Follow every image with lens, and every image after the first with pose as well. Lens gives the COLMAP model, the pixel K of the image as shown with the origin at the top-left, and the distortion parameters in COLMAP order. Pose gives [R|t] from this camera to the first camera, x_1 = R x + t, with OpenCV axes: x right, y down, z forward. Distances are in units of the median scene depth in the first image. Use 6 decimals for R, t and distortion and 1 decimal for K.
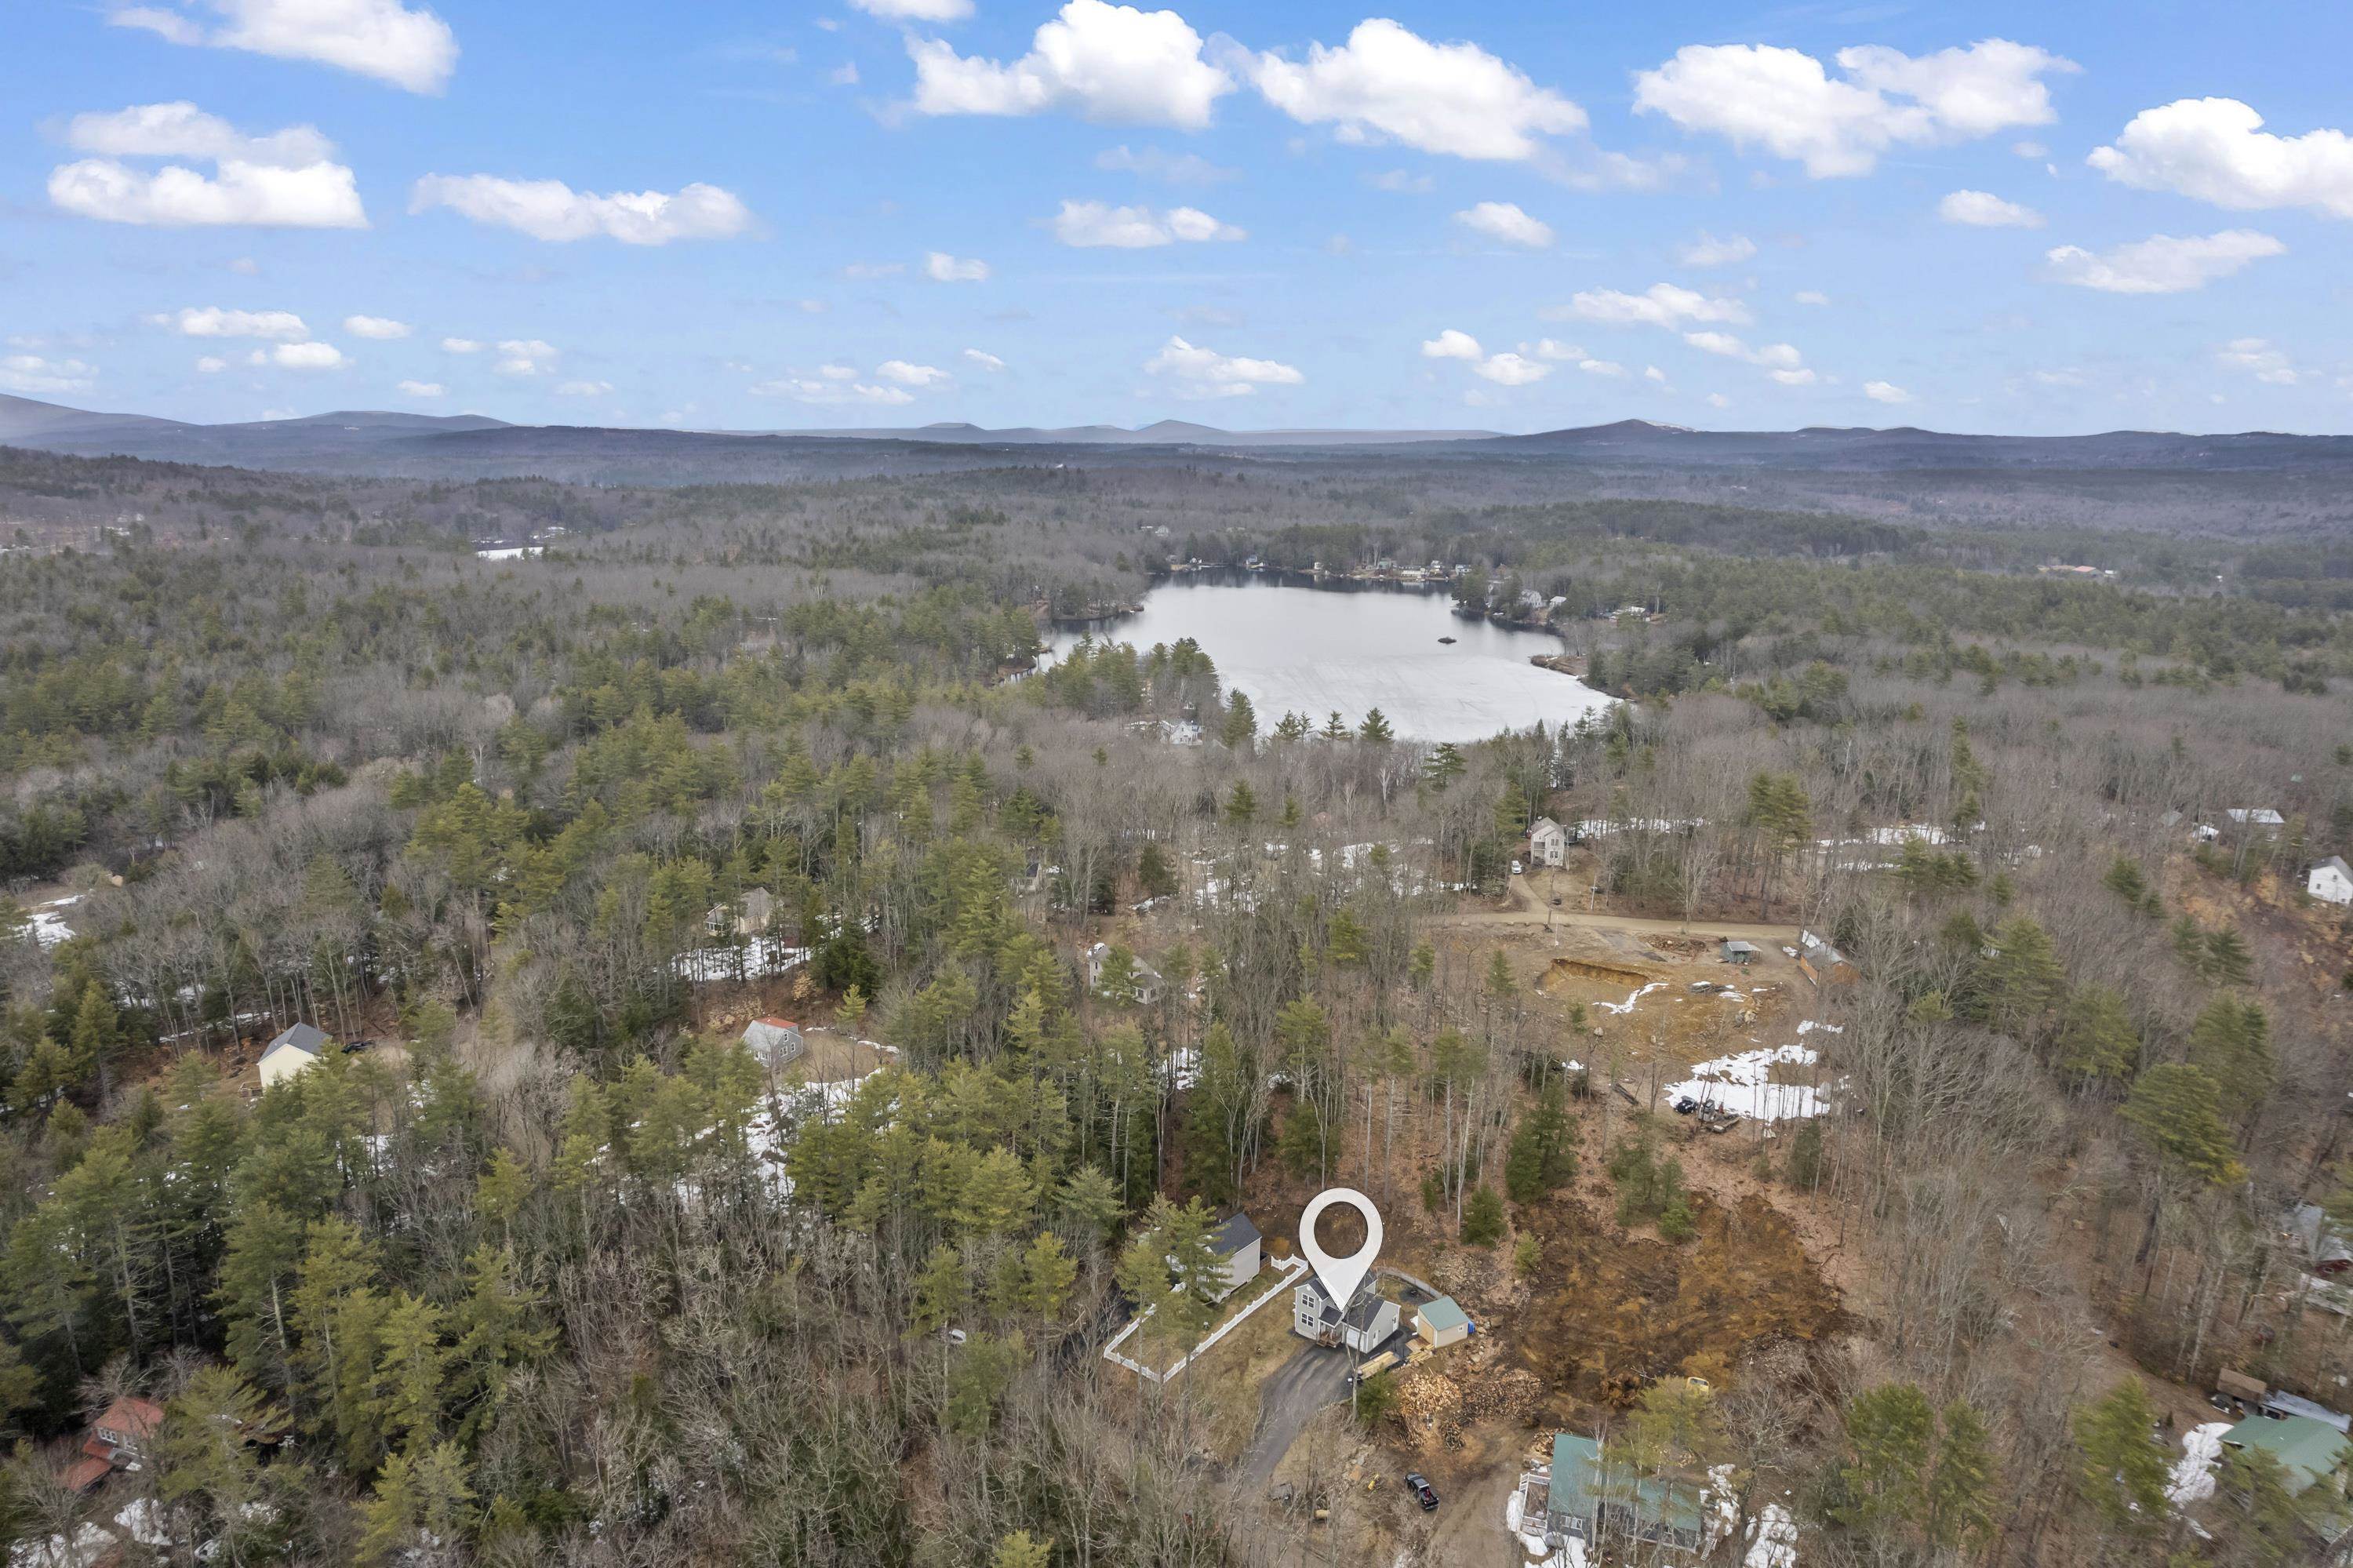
lens RADIAL K [[1527.0, 0, 1179.0], [0, 1527.0, 760.1], [0, 0, 1]] dist [-0.066046, 0.051176]
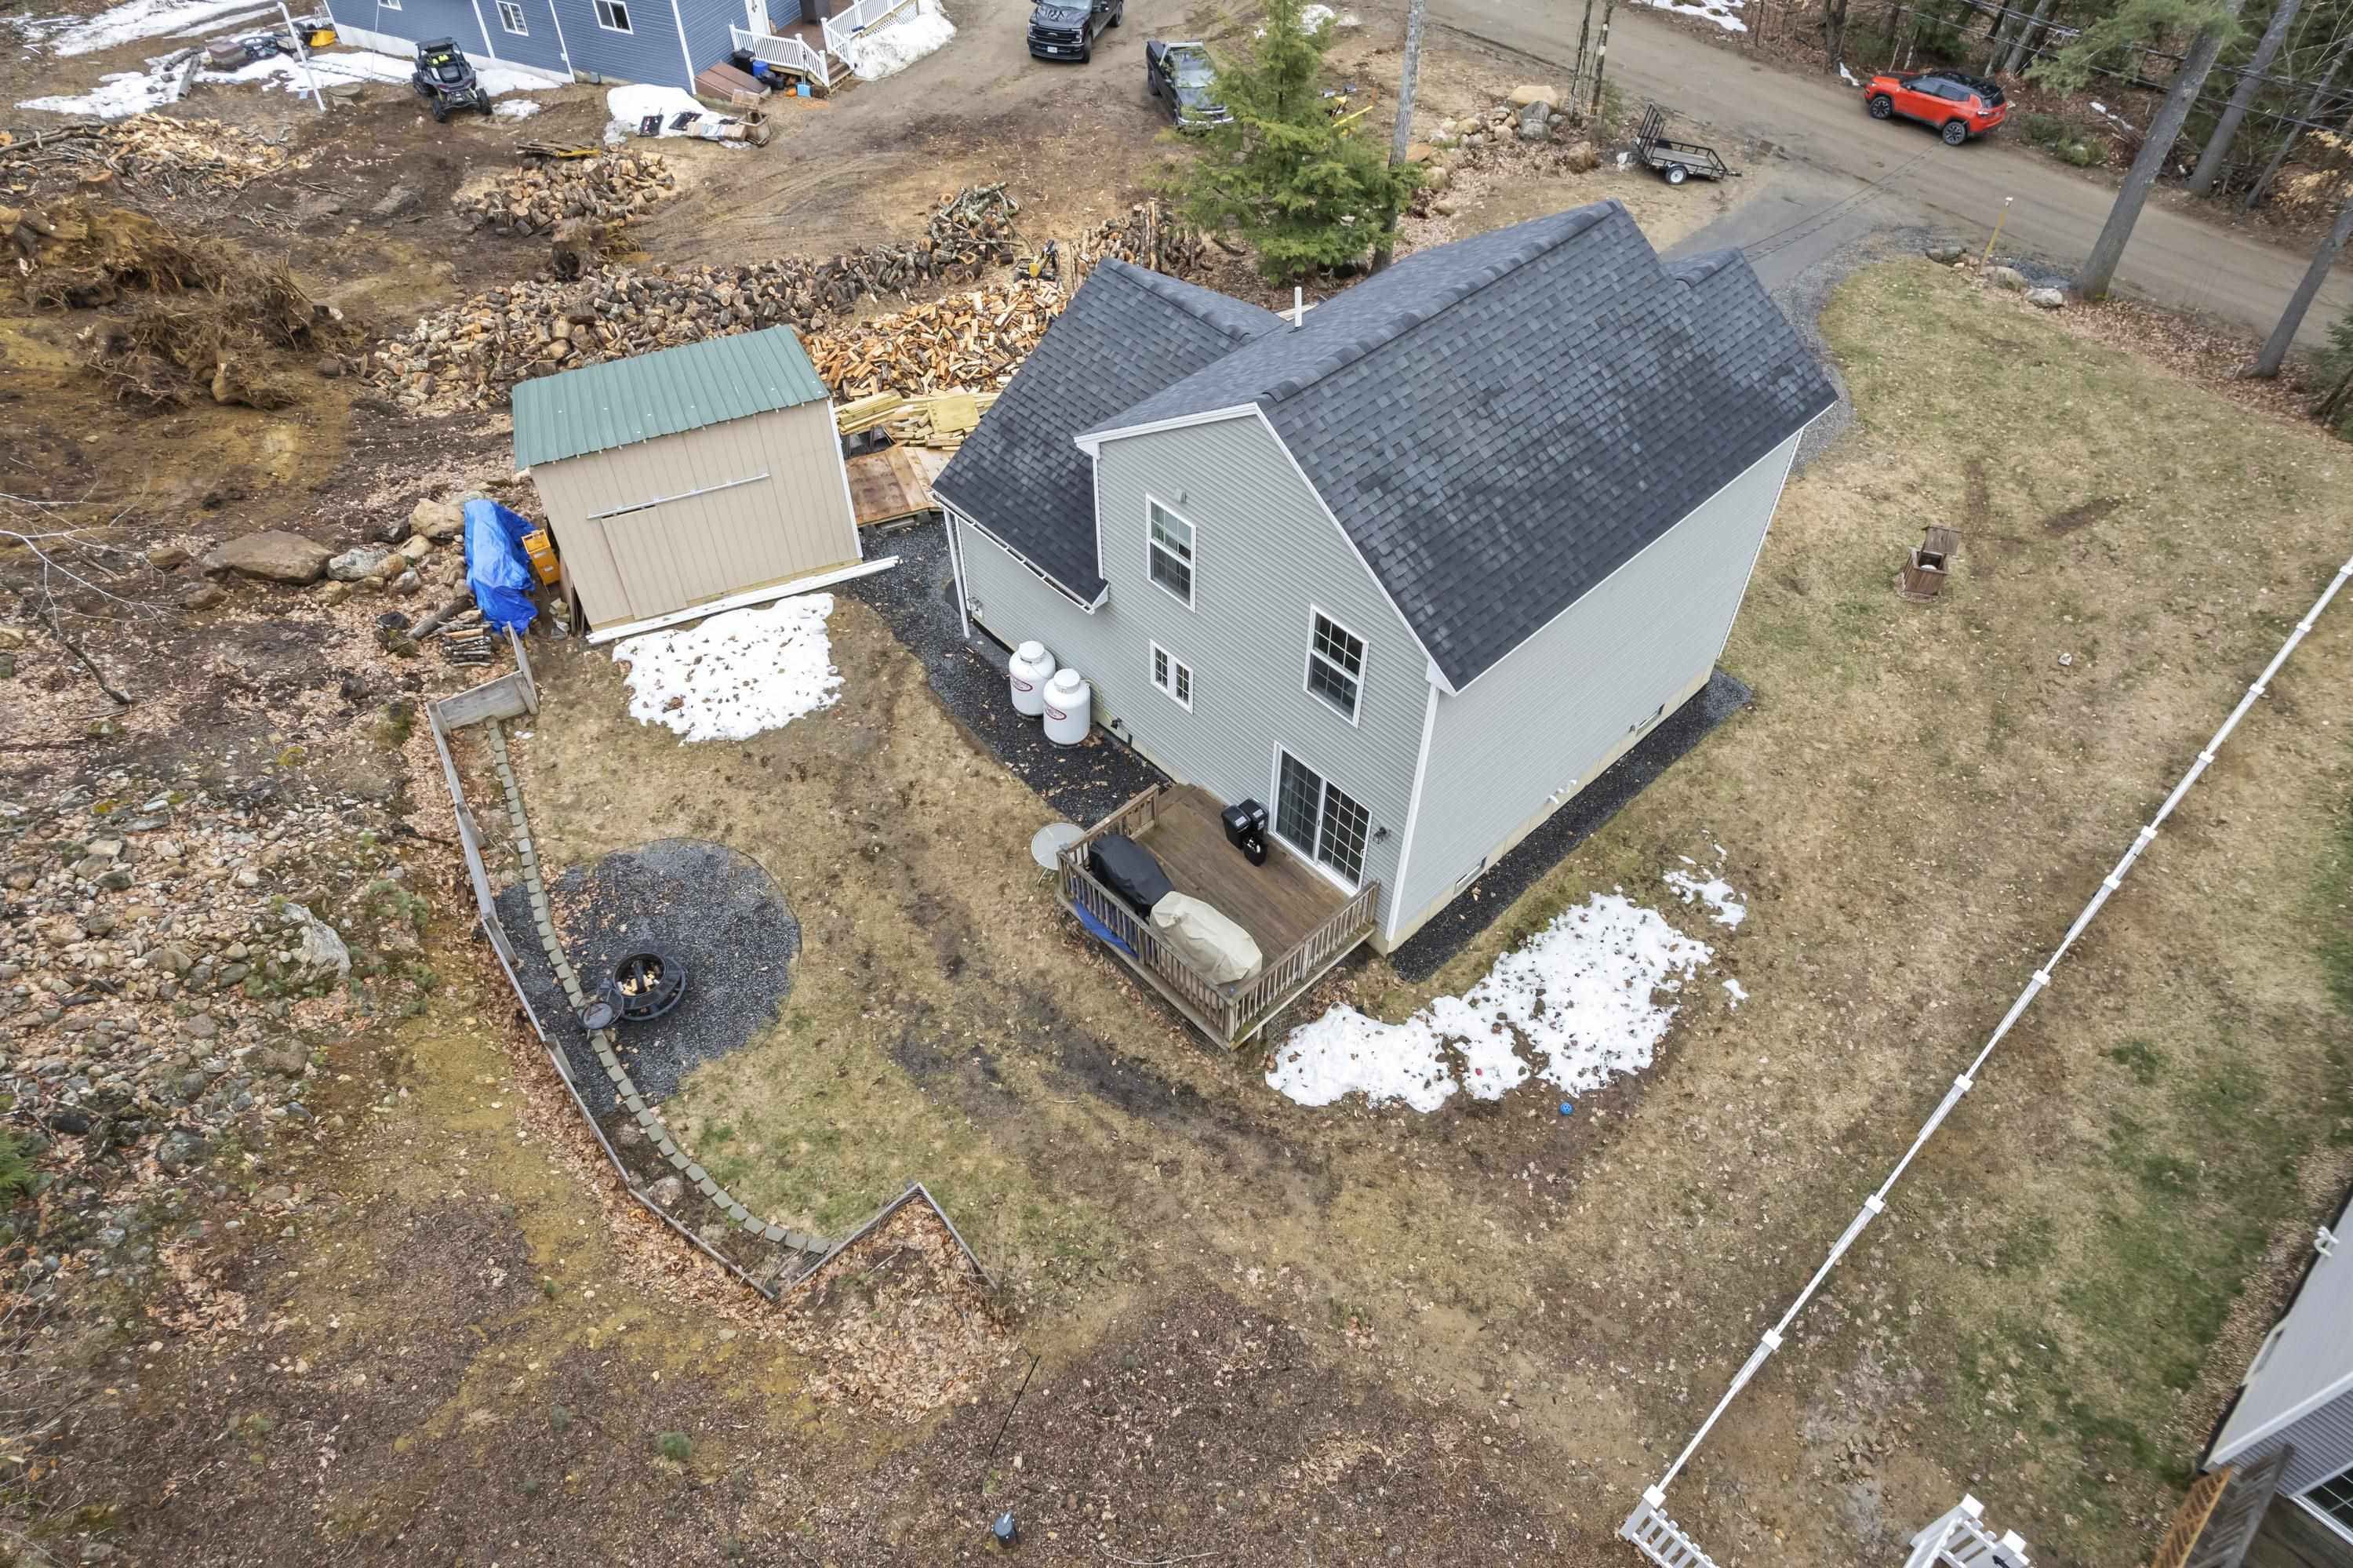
lens RADIAL K [[1517.2, 0, 1183.5], [0, 1517.2, 781.1], [0, 0, 1]] dist [-0.076331, 0.070893]
pose [[-0.994740, -0.084760, 0.057508, 0.118104], [0.008255, 0.493283, 0.869830, 0.266225], [-0.102094, 0.865730, -0.489989, 1.100621]]
